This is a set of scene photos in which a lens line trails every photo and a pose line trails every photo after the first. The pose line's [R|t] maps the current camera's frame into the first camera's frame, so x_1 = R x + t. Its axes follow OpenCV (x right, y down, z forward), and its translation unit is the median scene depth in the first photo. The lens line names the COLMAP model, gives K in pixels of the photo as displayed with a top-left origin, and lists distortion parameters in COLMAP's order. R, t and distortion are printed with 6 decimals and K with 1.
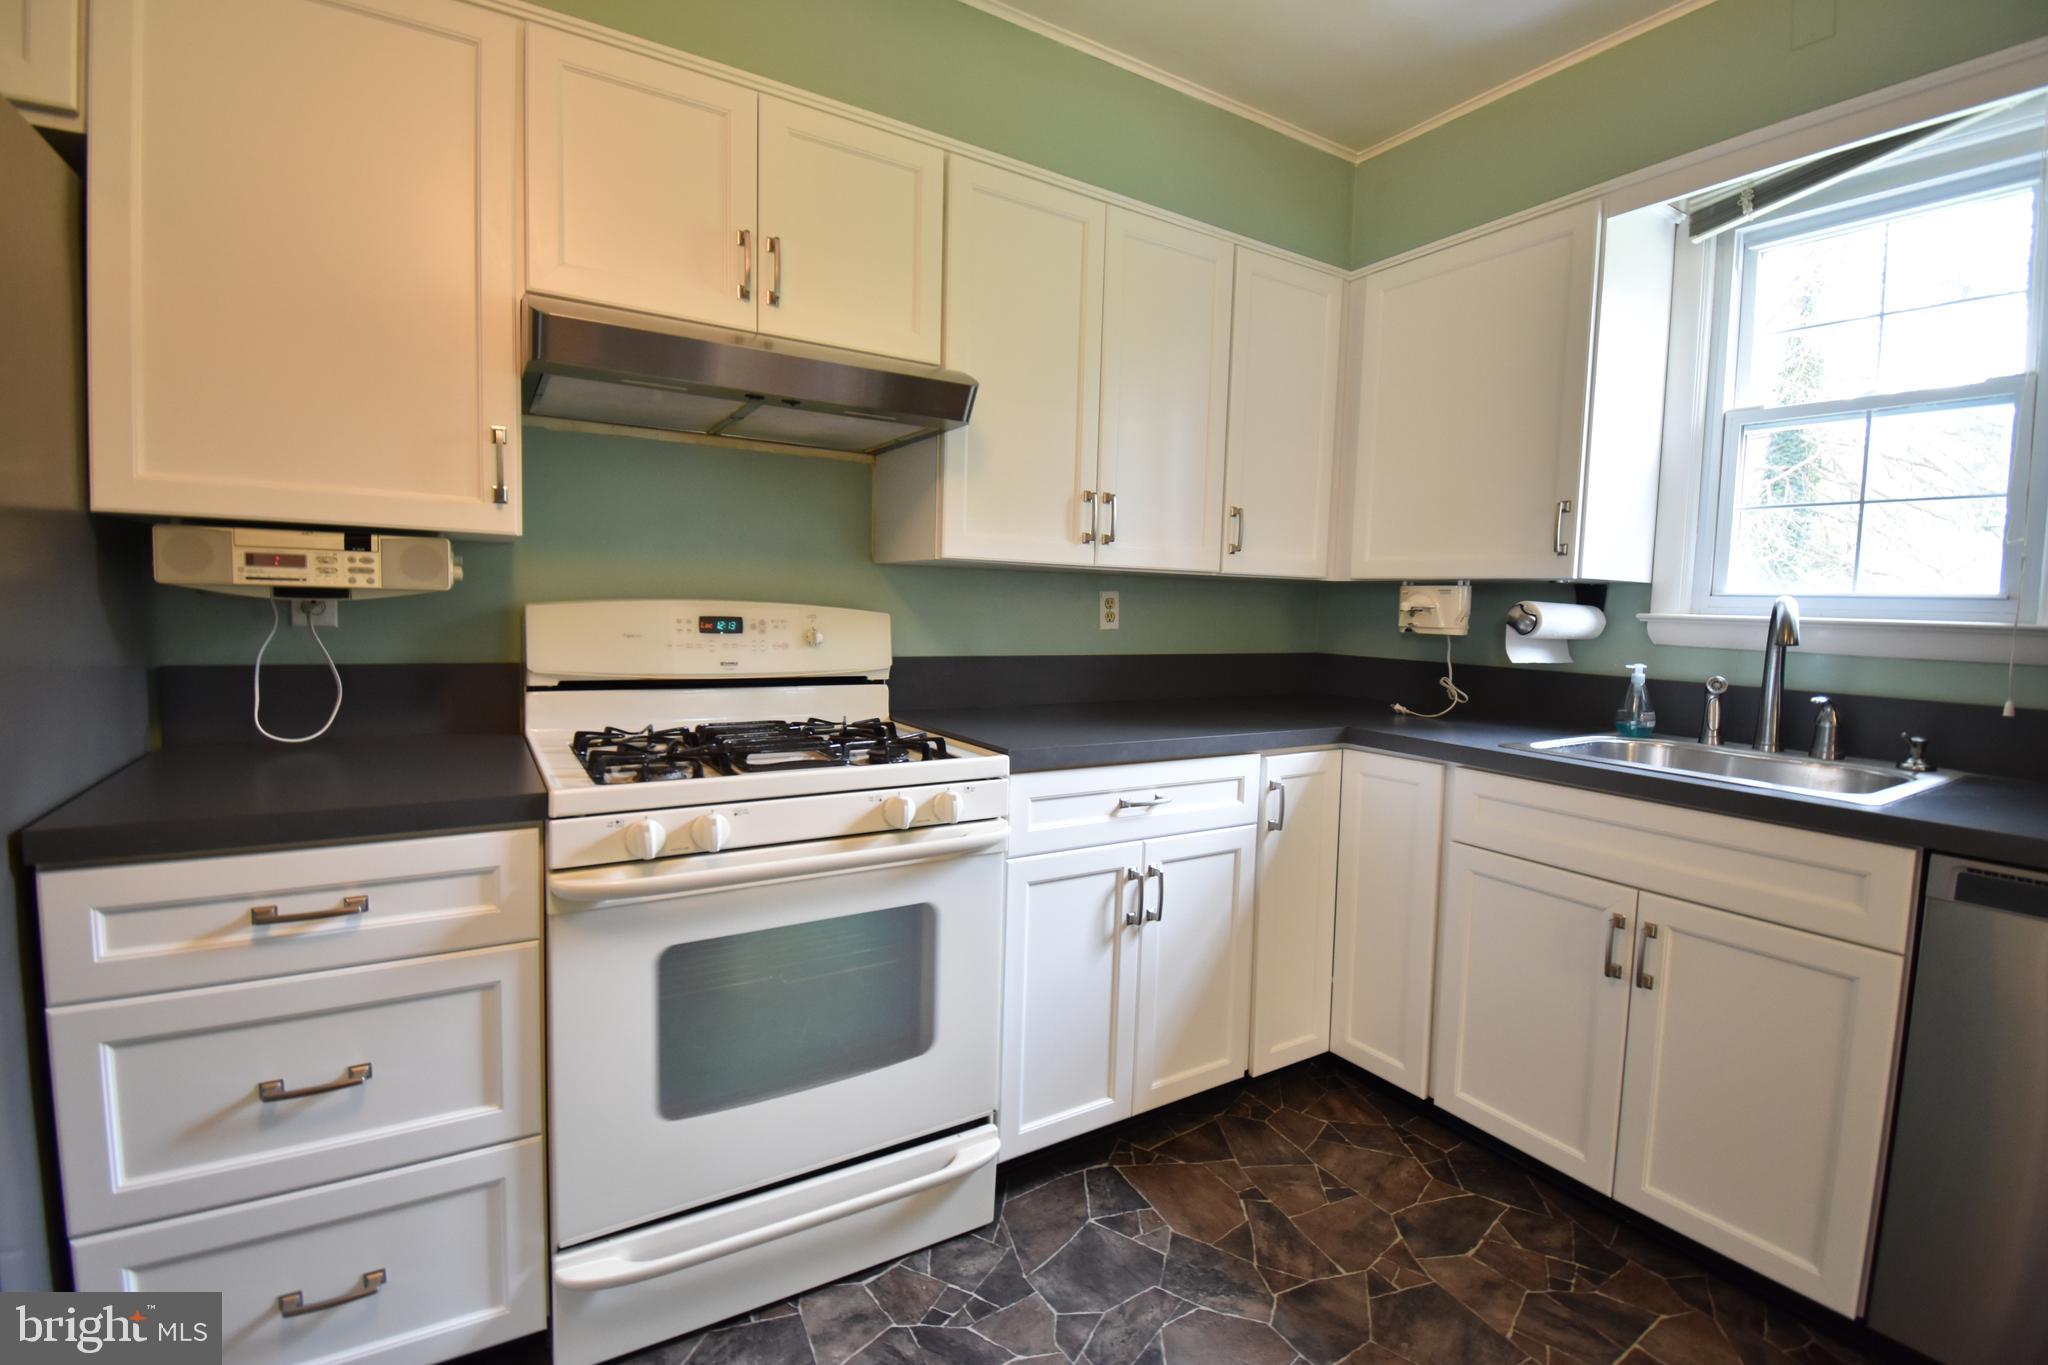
lens RADIAL K [[904.4, 0, 1022.3], [0, 904.4, 674.0], [0, 0, 1]] dist [0.019020, -0.025281]
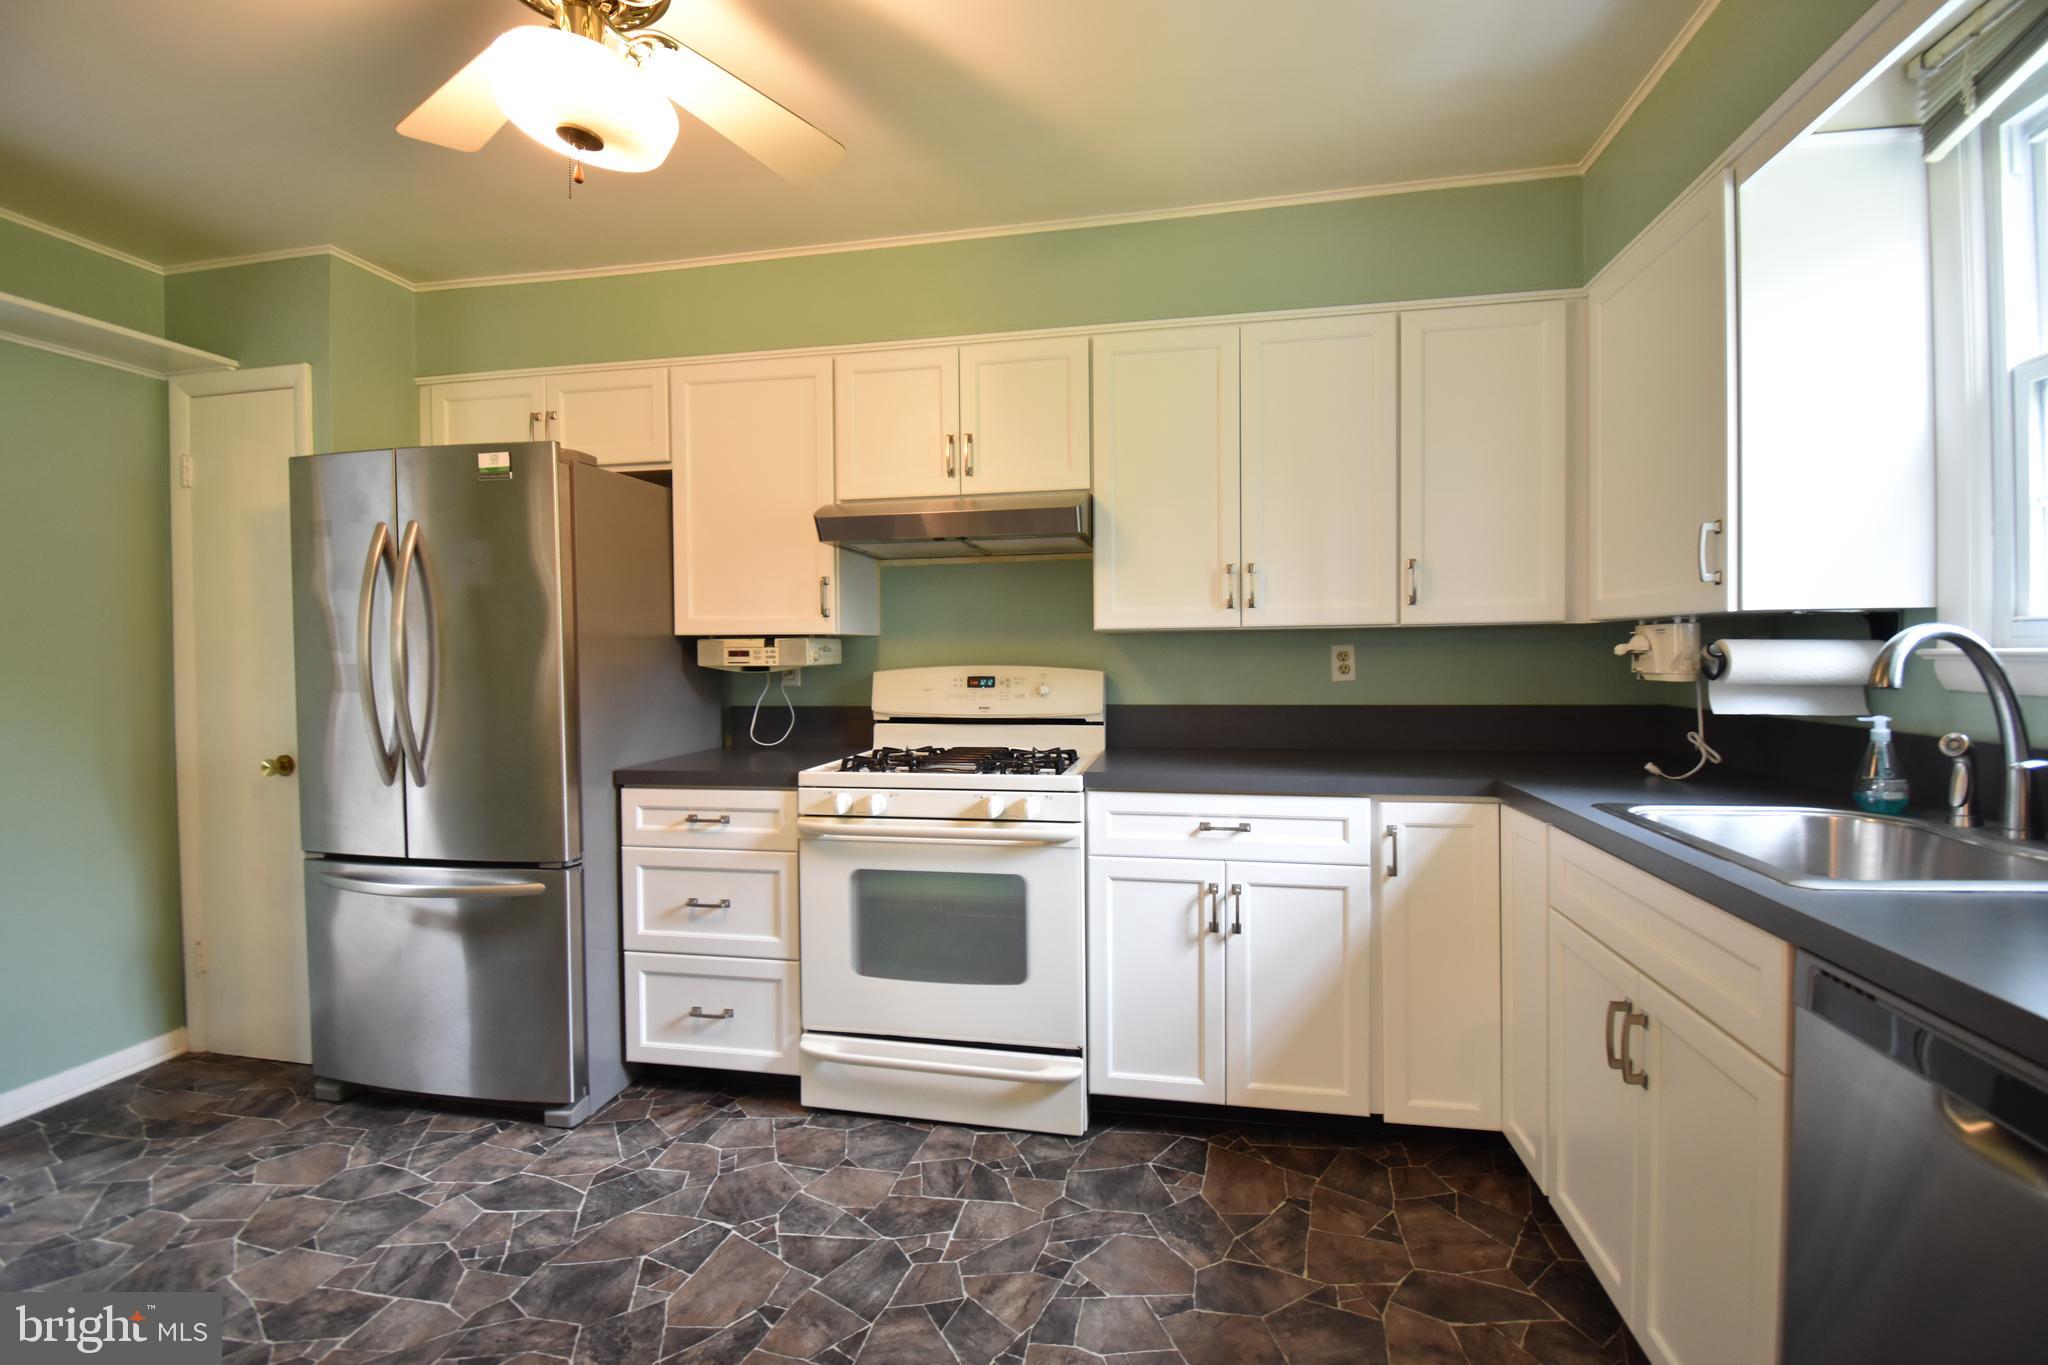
lens RADIAL K [[904.4, 0, 1022.3], [0, 904.4, 674.0], [0, 0, 1]] dist [0.019020, -0.025281]
pose [[0.732835, -0.020684, -0.680092, 0.746560], [-0.023153, 0.998201, -0.055307, 0.013871], [0.680012, 0.056277, 0.731038, -0.045359]]
